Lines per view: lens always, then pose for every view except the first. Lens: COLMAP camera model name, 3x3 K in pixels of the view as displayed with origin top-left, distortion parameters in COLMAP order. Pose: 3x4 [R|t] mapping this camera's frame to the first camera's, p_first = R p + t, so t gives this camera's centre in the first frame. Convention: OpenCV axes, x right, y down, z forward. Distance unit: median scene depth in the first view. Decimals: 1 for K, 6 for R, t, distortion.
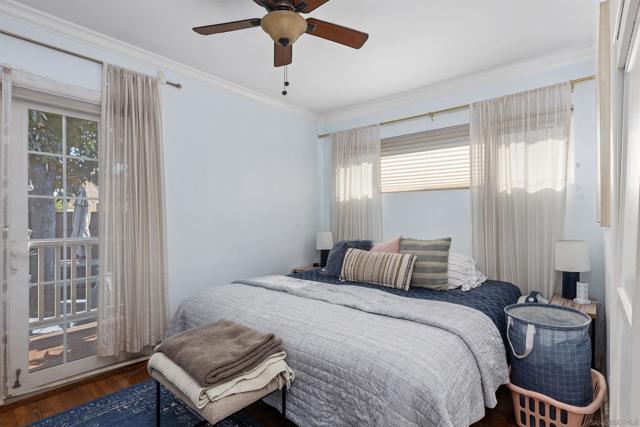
lens RADIAL K [[316.5, 0, 320.0], [0, 316.5, 211.7], [0, 0, 1]] dist [-0.001035, 0.000027]
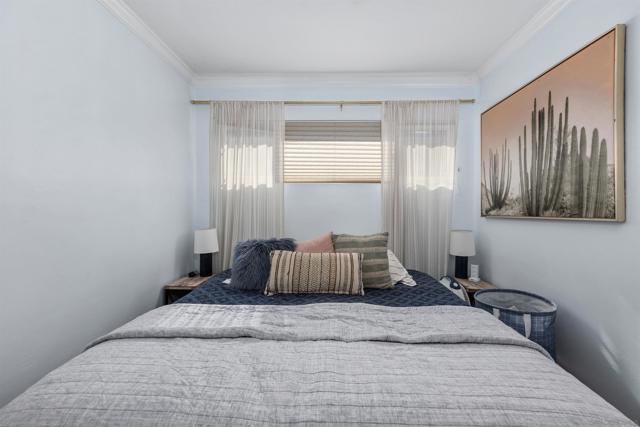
lens RADIAL K [[286.9, 0, 319.0], [0, 286.9, 205.4], [0, 0, 1]] dist [-0.000681, 0.000101]
pose [[0.777944, 0.013433, 0.628190, -0.284747], [-0.017419, 0.999848, 0.000191, 0.003199], [-0.628092, -0.011091, 0.778060, 0.412891]]
